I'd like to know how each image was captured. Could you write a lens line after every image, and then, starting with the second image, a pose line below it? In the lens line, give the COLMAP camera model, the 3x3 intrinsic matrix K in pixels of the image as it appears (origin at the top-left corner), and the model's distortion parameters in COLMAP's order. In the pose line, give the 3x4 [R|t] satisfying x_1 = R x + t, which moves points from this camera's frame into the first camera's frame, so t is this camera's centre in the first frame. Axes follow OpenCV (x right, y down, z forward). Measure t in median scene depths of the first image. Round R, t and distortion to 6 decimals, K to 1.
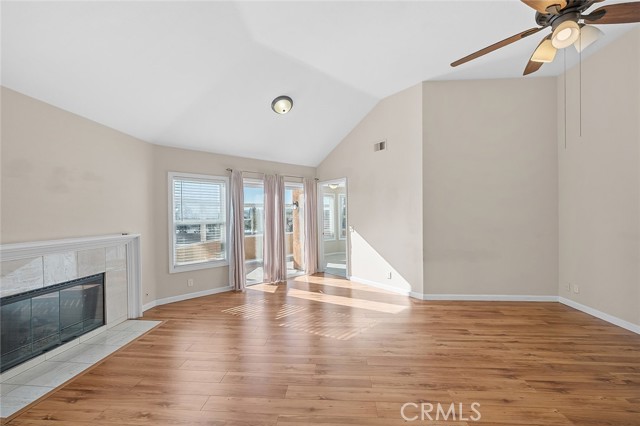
lens RADIAL K [[251.2, 0, 320.6], [0, 251.2, 215.2], [0, 0, 1]] dist [-0.001781, -0.000517]
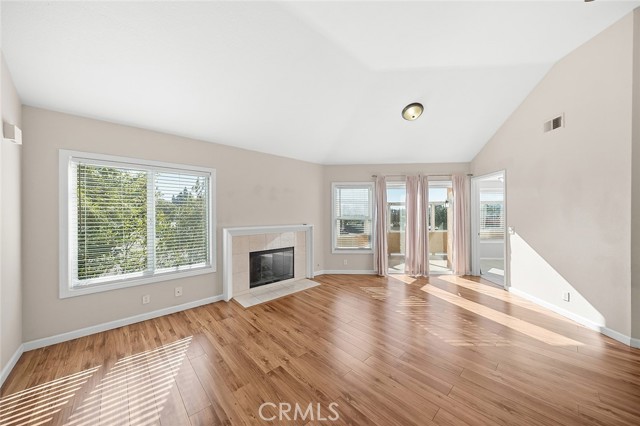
lens RADIAL K [[223.8, 0, 318.7], [0, 223.8, 211.4], [0, 0, 1]] dist [0.000588, -0.000279]
pose [[0.723693, 0.003421, -0.690114, 0.205525], [-0.007815, 0.999964, -0.003238, -0.001954], [0.690078, 0.007736, 0.723694, 0.021604]]
